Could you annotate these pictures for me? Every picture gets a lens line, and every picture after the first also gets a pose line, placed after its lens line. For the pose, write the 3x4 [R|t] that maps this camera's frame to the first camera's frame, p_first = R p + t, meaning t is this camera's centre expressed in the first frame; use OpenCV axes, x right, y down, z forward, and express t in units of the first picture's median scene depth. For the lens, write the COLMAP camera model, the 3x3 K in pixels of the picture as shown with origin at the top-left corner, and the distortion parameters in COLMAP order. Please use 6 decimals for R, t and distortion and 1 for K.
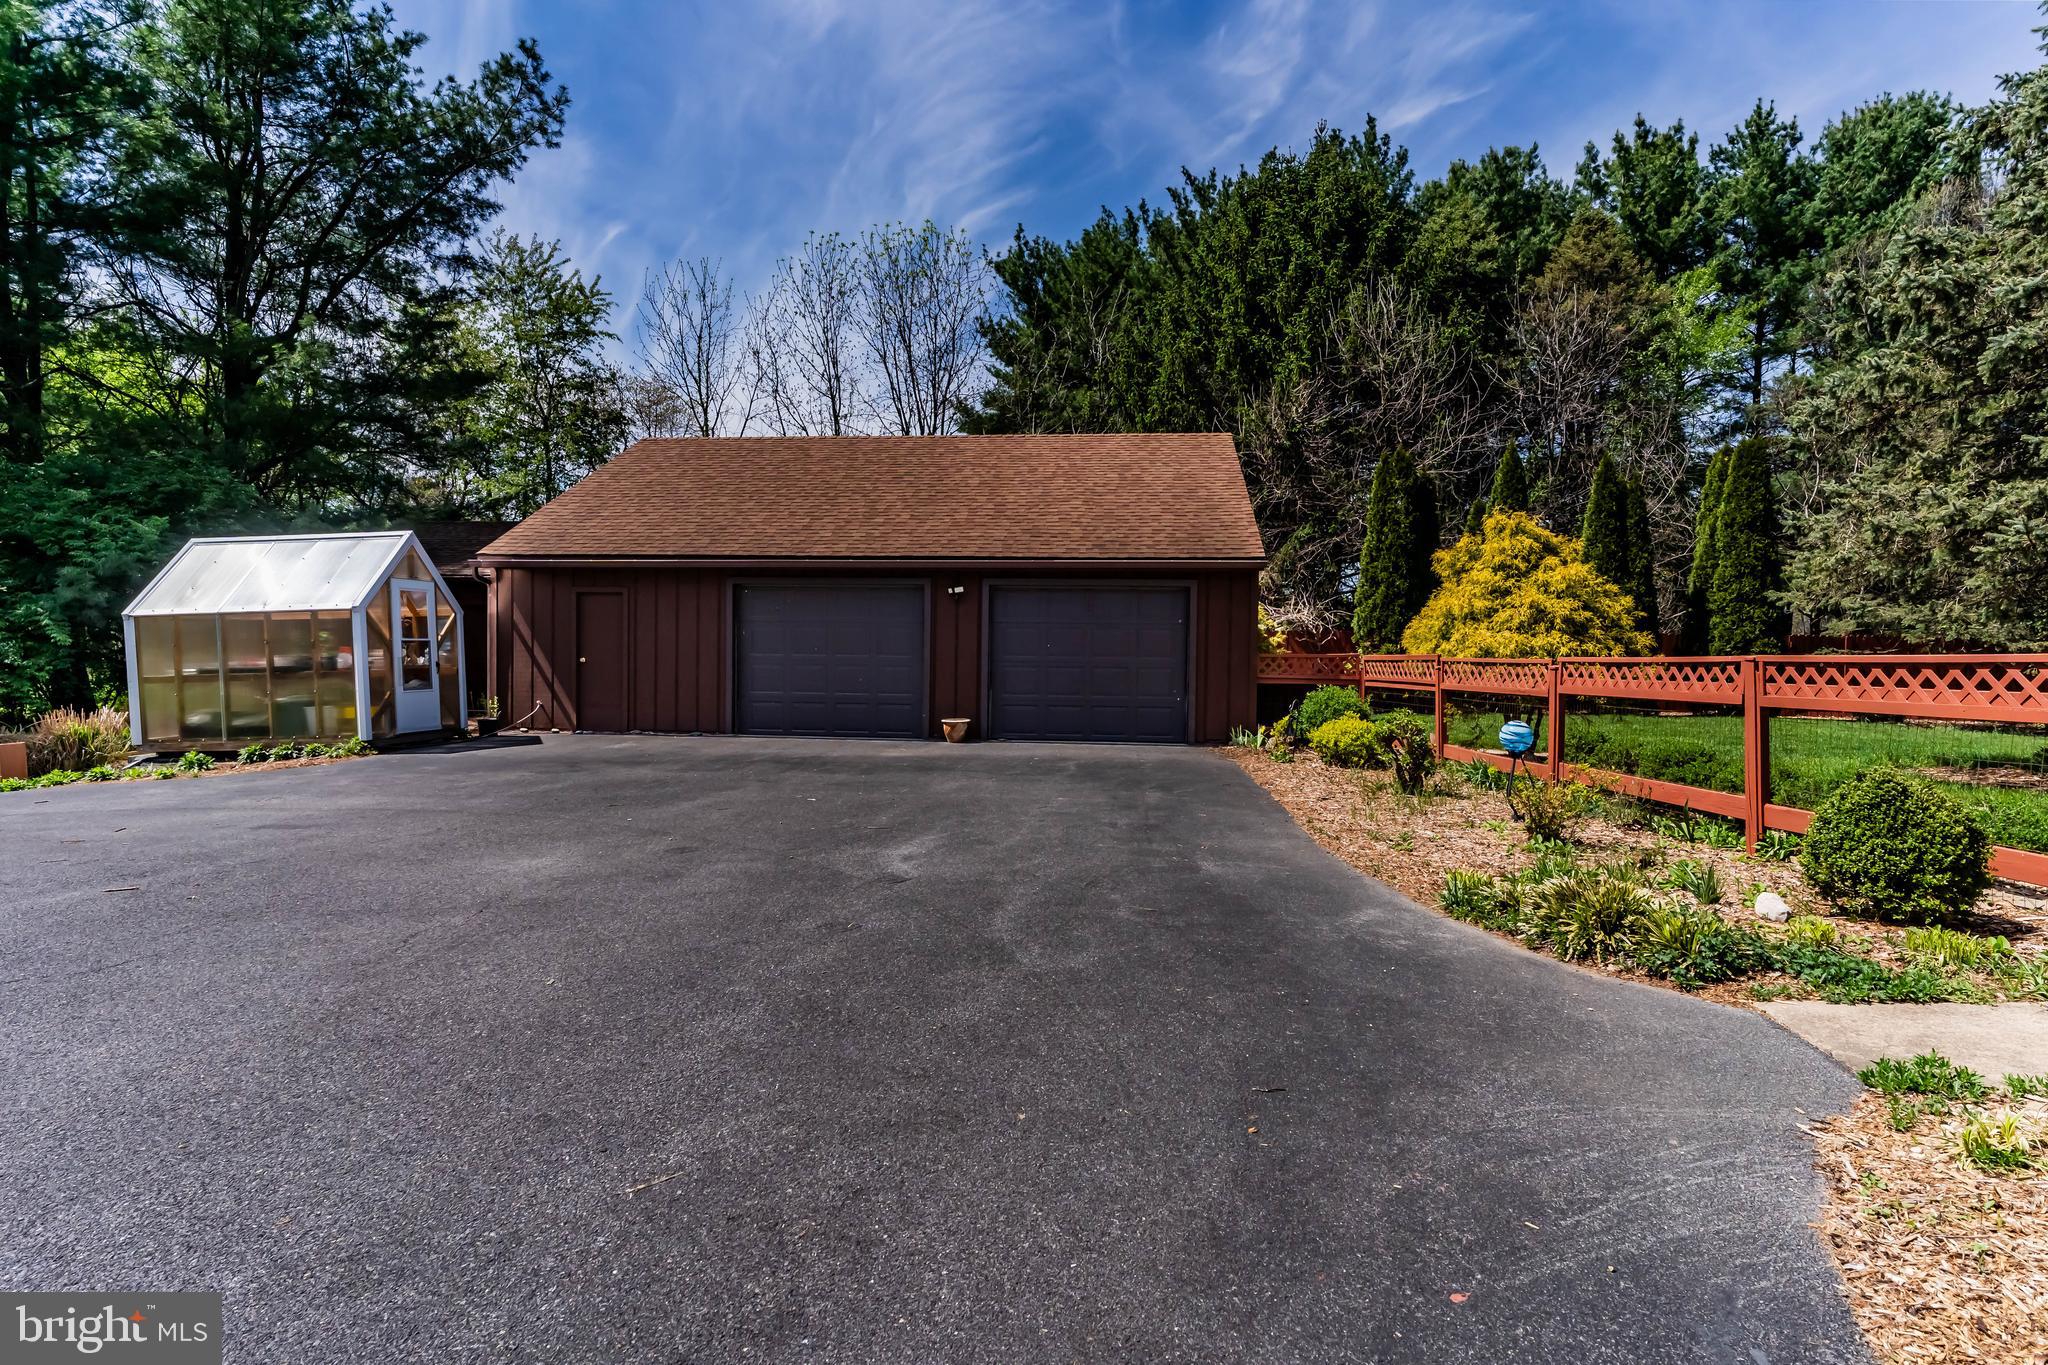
lens RADIAL K [[1055.7, 0, 1018.0], [0, 1055.7, 679.9], [0, 0, 1]] dist [-0.000100, 0.000864]
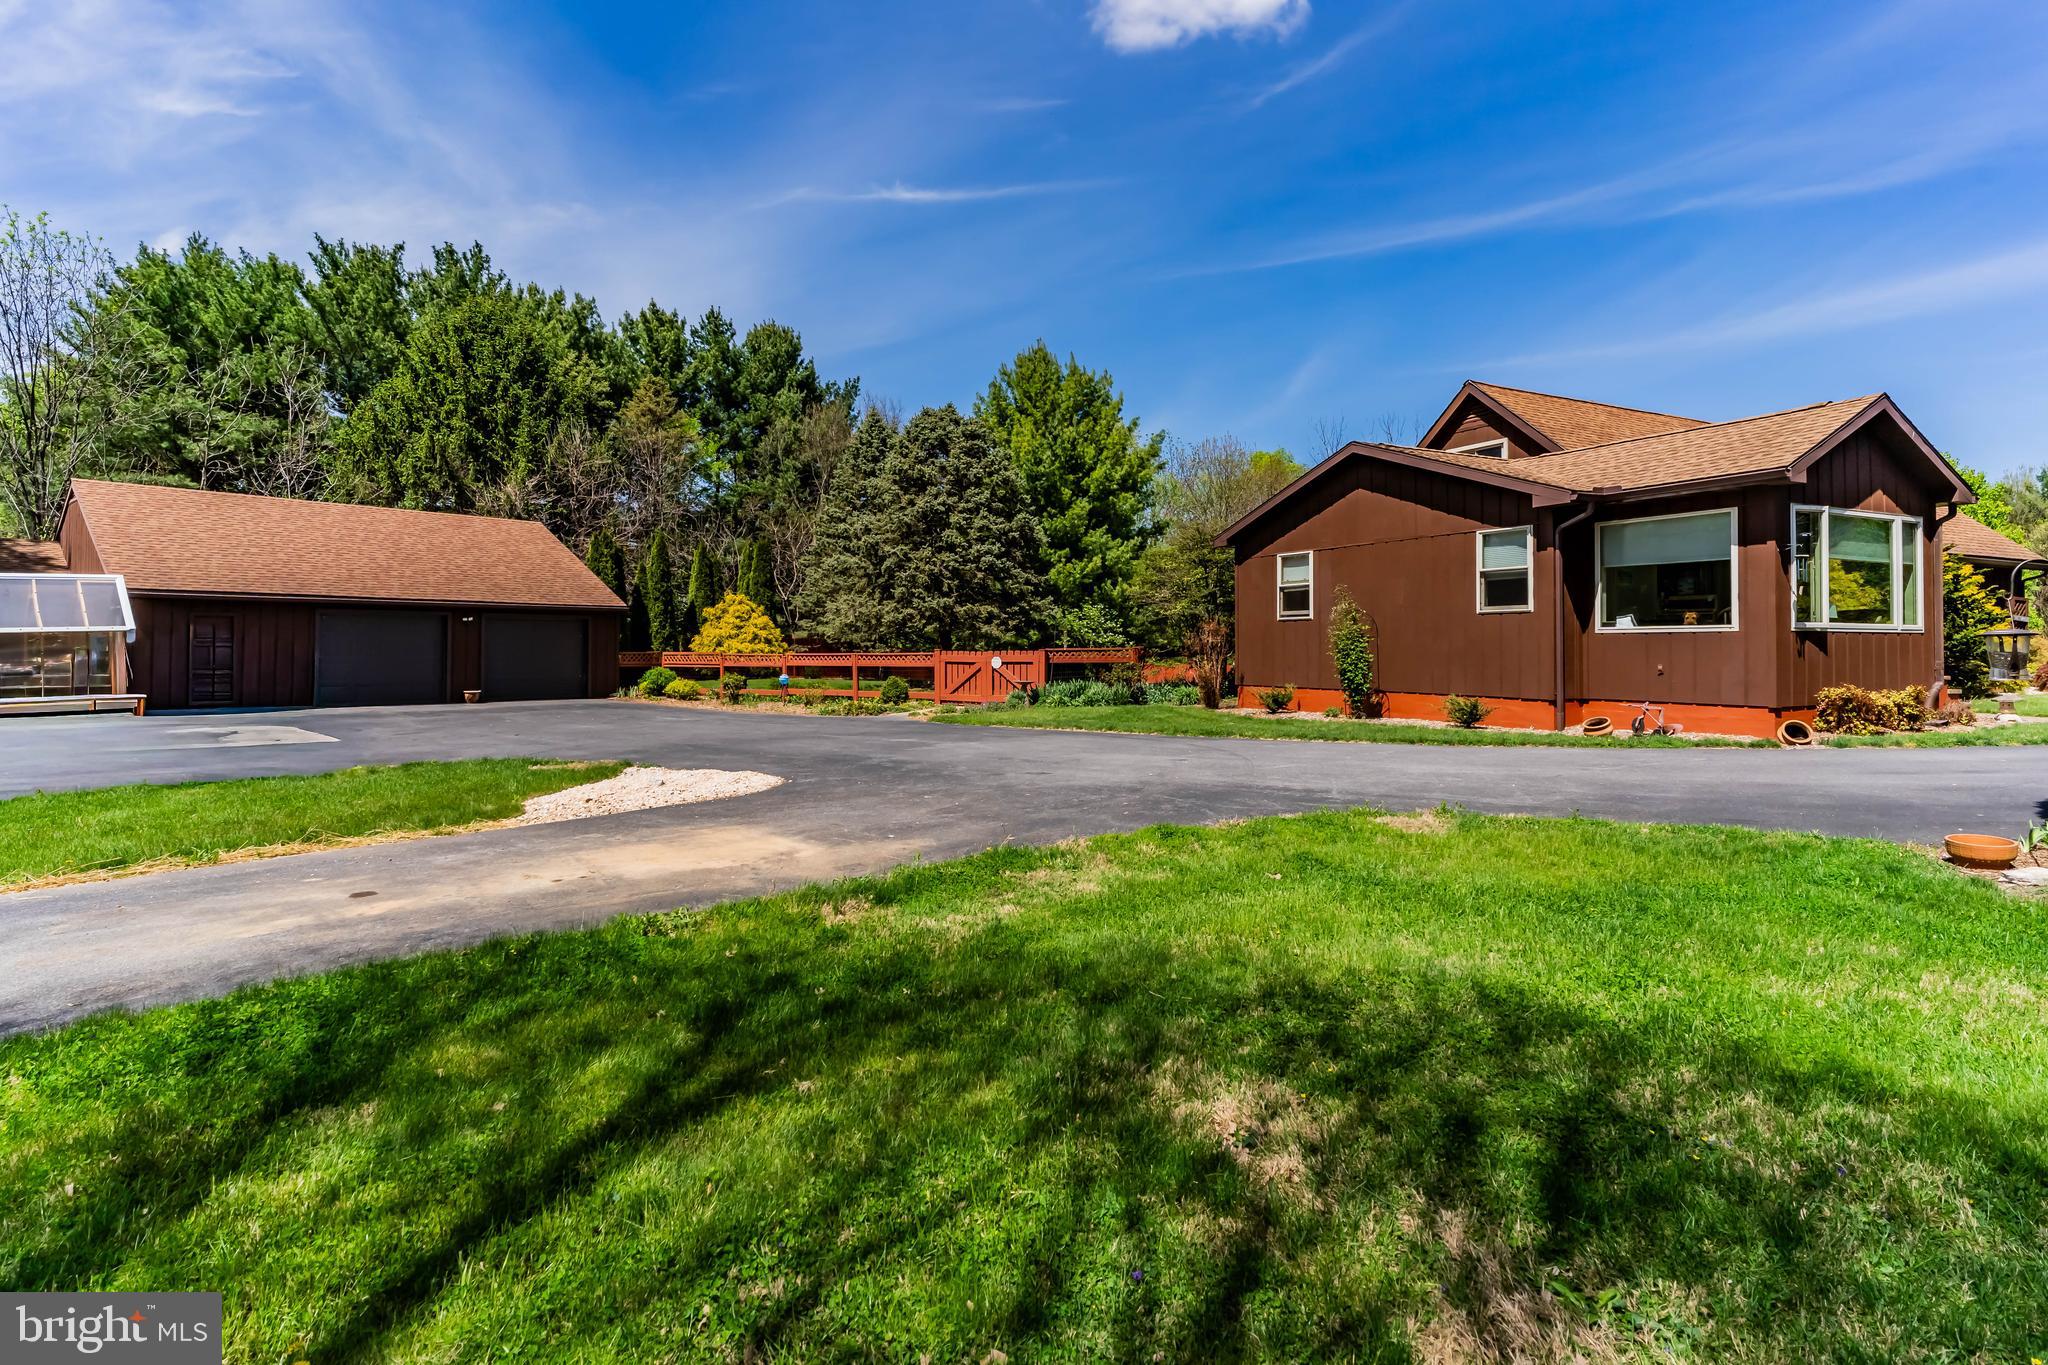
lens RADIAL K [[1055.7, 0, 1018.0], [0, 1055.7, 679.9], [0, 0, 1]] dist [-0.000100, 0.000864]
pose [[0.569097, -0.035230, 0.821516, -0.735825], [0.025930, 0.999354, 0.024893, -0.001454], [-0.821862, 0.007135, 0.569642, -0.582944]]
